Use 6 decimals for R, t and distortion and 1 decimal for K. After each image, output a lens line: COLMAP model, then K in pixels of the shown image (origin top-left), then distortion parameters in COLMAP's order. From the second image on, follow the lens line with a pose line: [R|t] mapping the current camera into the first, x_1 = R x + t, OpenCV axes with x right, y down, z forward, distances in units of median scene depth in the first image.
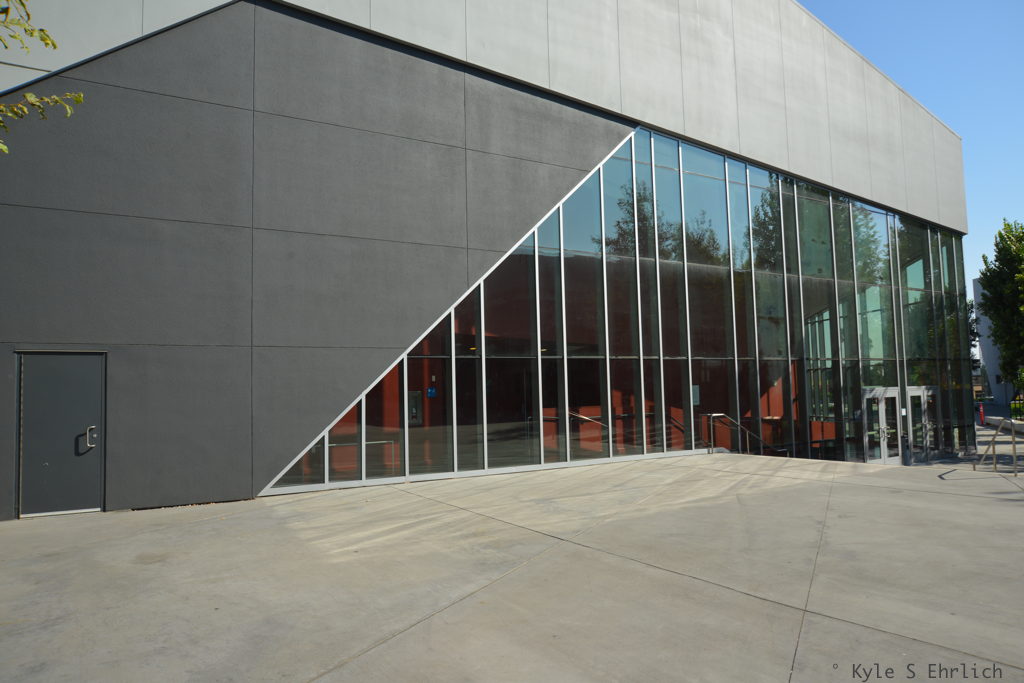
lens RADIAL K [[693.1, 0, 512.0], [0, 693.1, 345.7], [0, 0, 1]] dist [-0.031317, 0.005886]
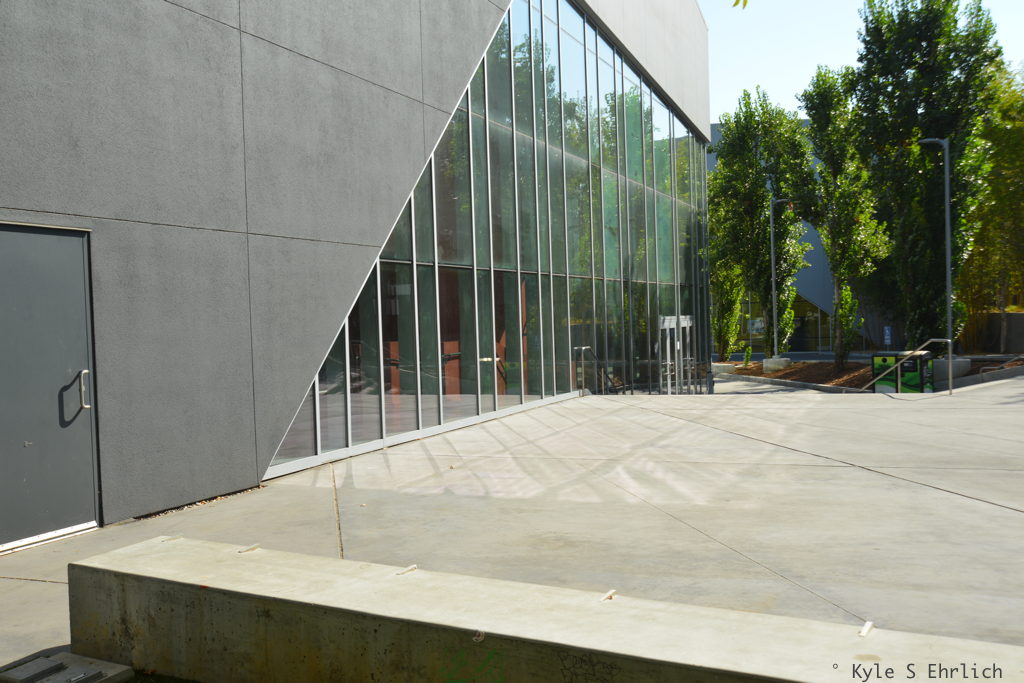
lens RADIAL K [[1073.6, 0, 507.6], [0, 1073.6, 346.1], [0, 0, 1]] dist [-0.011758, 0.034085]
pose [[0.791547, -0.015971, 0.610900, -0.424771], [-0.029639, 0.997479, 0.064482, 0.017541], [-0.610389, -0.069147, 0.789078, 0.071552]]
